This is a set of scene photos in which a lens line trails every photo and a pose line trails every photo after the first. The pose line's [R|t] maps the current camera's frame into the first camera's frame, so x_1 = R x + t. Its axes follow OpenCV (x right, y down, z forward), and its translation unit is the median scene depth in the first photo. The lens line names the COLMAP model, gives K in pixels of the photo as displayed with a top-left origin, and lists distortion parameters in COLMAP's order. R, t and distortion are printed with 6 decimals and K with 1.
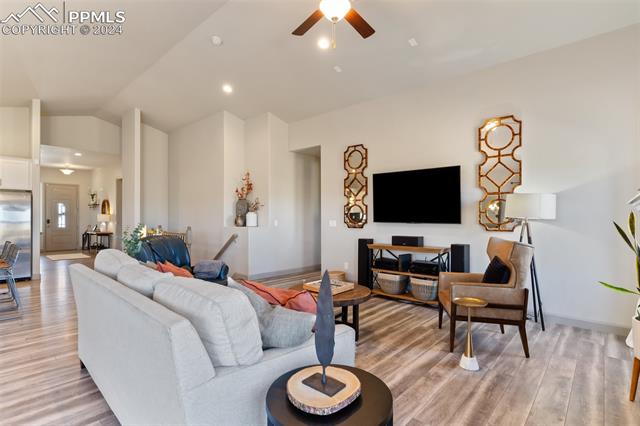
lens RADIAL K [[311.4, 0, 320.0], [0, 311.4, 213.0], [0, 0, 1]] dist [0.001425, 0.000245]
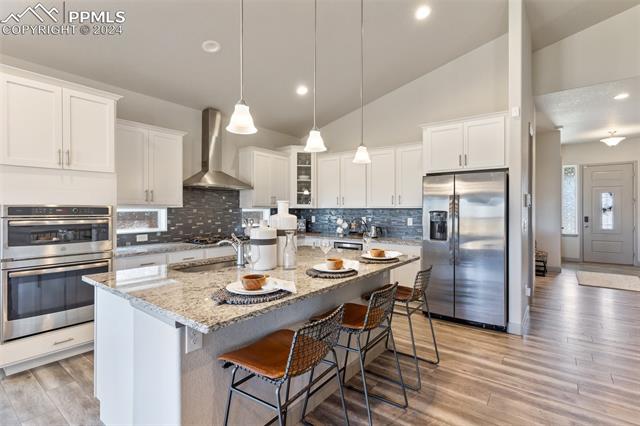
lens RADIAL K [[309.0, 0, 320.0], [0, 309.0, 213.0], [0, 0, 1]] dist [0.017129, -0.000019]
pose [[0.089808, 0.004692, -0.995948, -0.224729], [0.013719, 0.999888, 0.005948, 0.000108], [0.995865, -0.014197, 0.089733, 0.340368]]
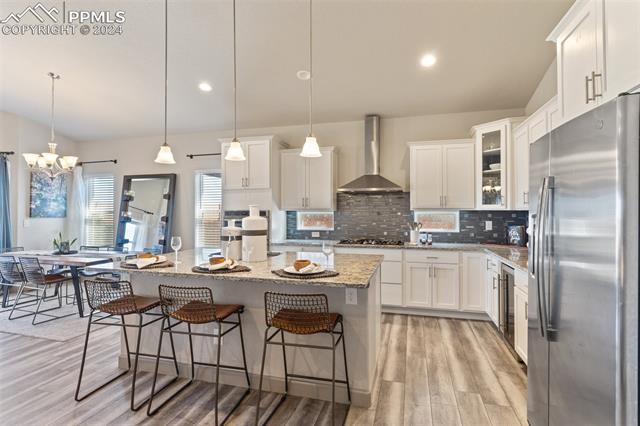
lens RADIAL K [[308.3, 0, 320.0], [0, 308.3, 213.0], [0, 0, 1]] dist [-0.002157, -0.000252]
pose [[-0.886927, -0.004482, -0.461889, -0.561361], [0.002879, 0.999880, -0.015232, 0.006464], [0.461902, -0.014840, -0.886807, 0.831410]]
